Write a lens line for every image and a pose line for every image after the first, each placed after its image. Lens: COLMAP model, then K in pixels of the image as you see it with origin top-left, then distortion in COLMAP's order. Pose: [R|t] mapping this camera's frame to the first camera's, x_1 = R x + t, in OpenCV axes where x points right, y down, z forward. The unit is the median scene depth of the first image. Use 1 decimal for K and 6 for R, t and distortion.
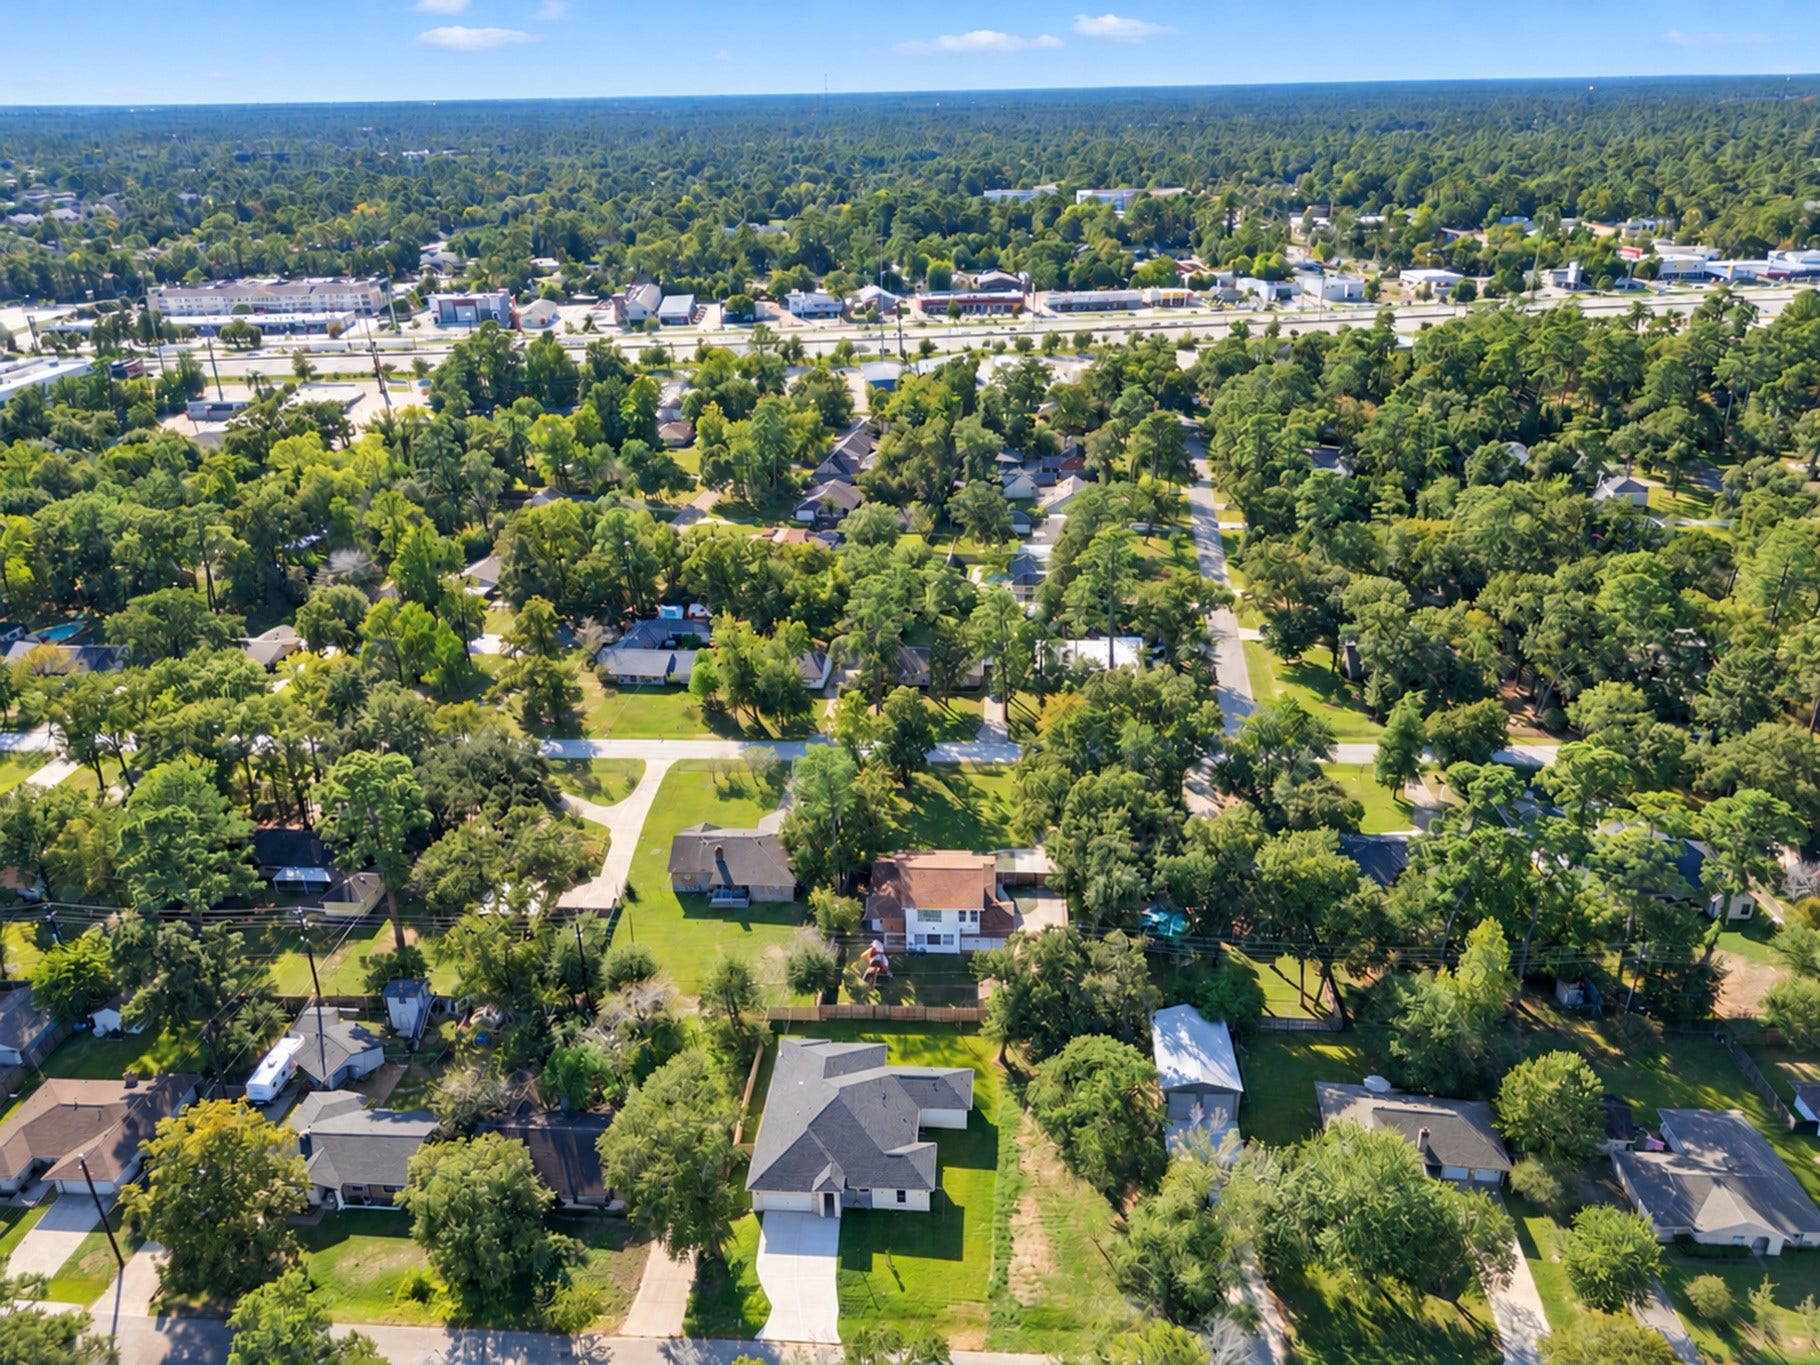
lens RADIAL K [[1291.9, 0, 910.9], [0, 1291.9, 686.6], [0, 0, 1]] dist [0.068086, -0.065367]
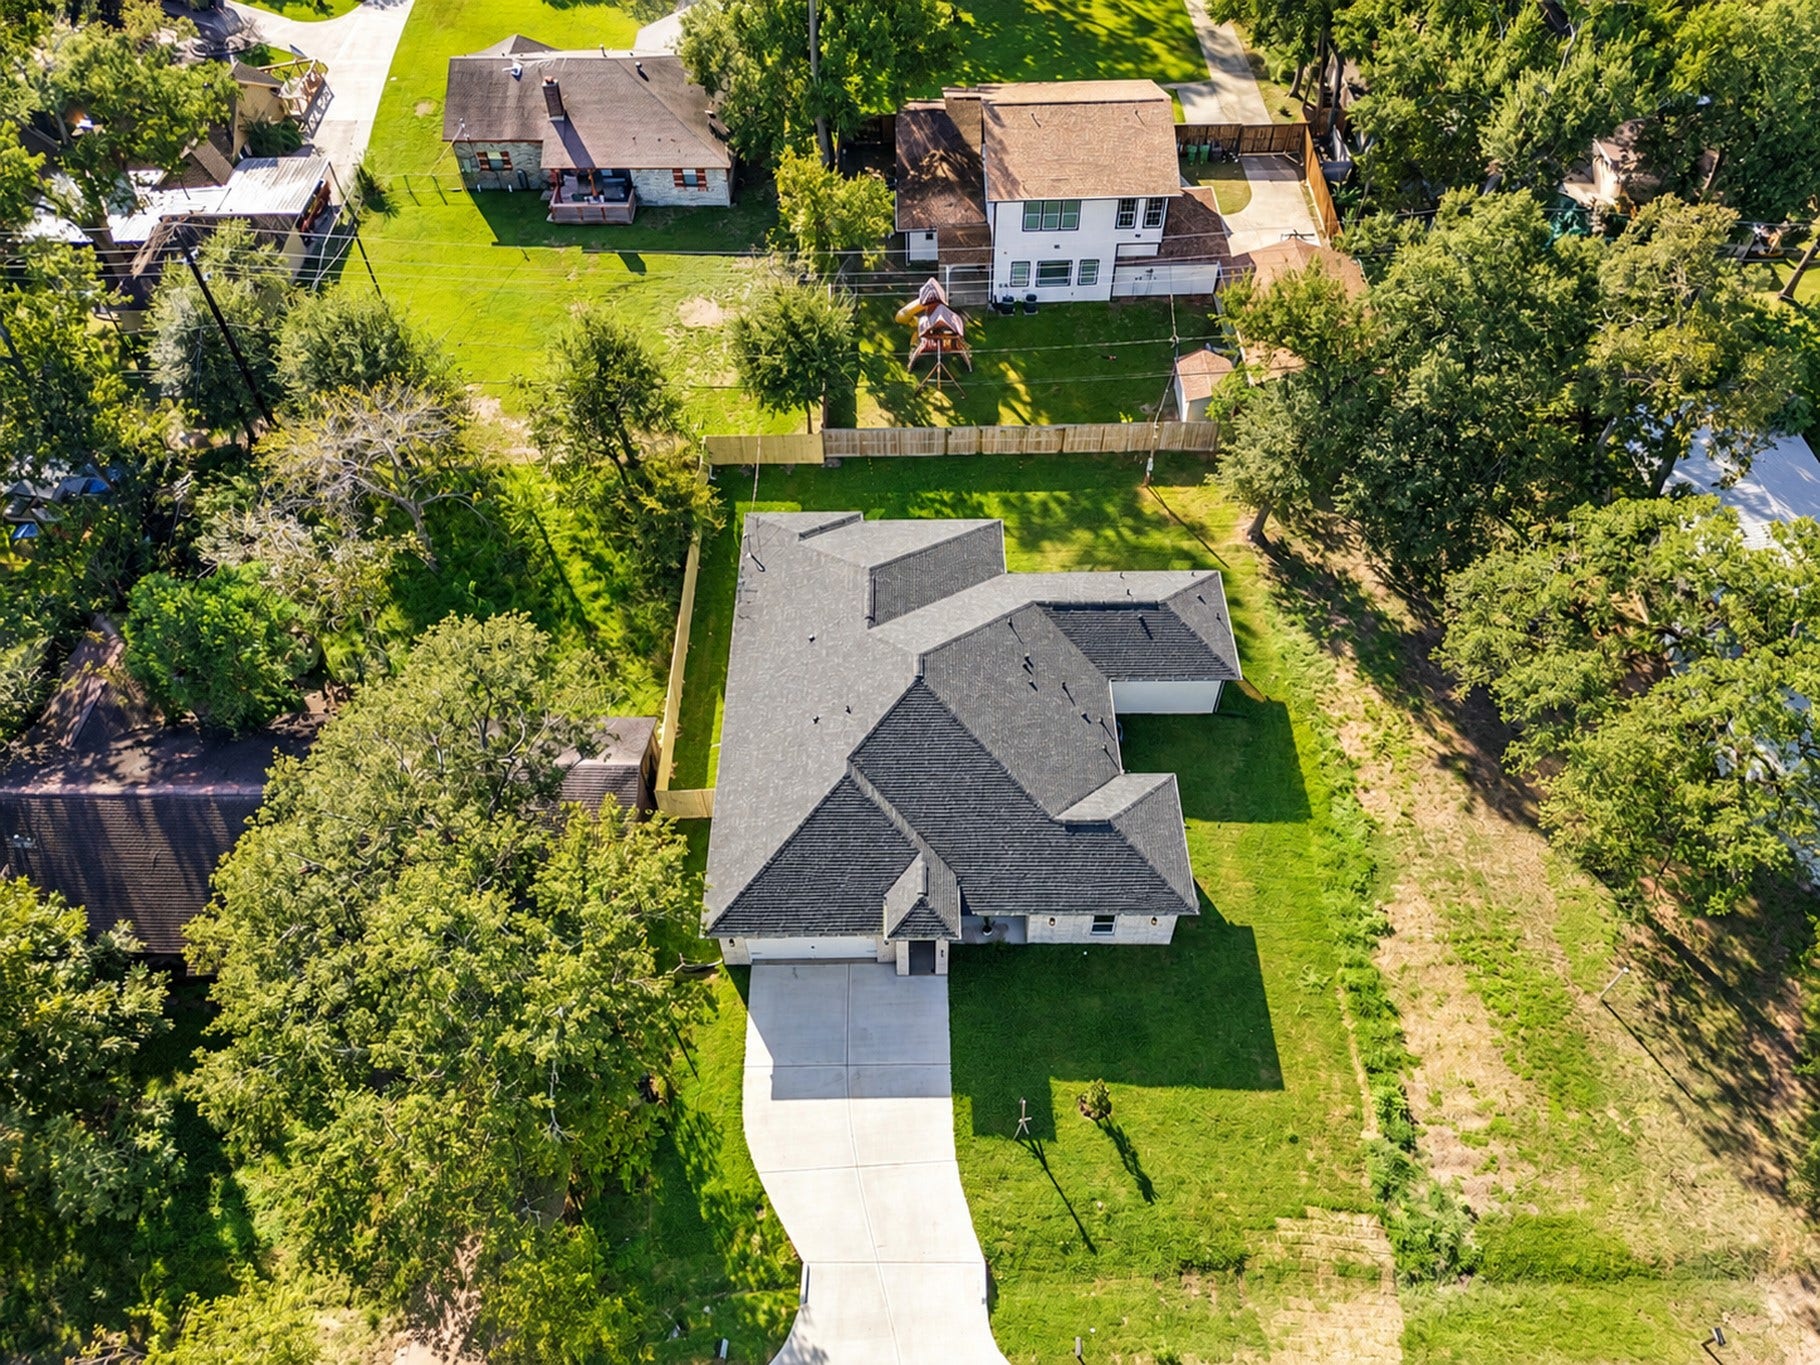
lens RADIAL K [[1291.9, 0, 910.9], [0, 1291.9, 686.6], [0, 0, 1]] dist [0.068086, -0.065367]
pose [[0.997364, -0.046237, 0.055920, -0.068416], [0.016109, 0.892541, 0.450679, 0.126876], [-0.070748, -0.448590, 0.890933, 0.571104]]
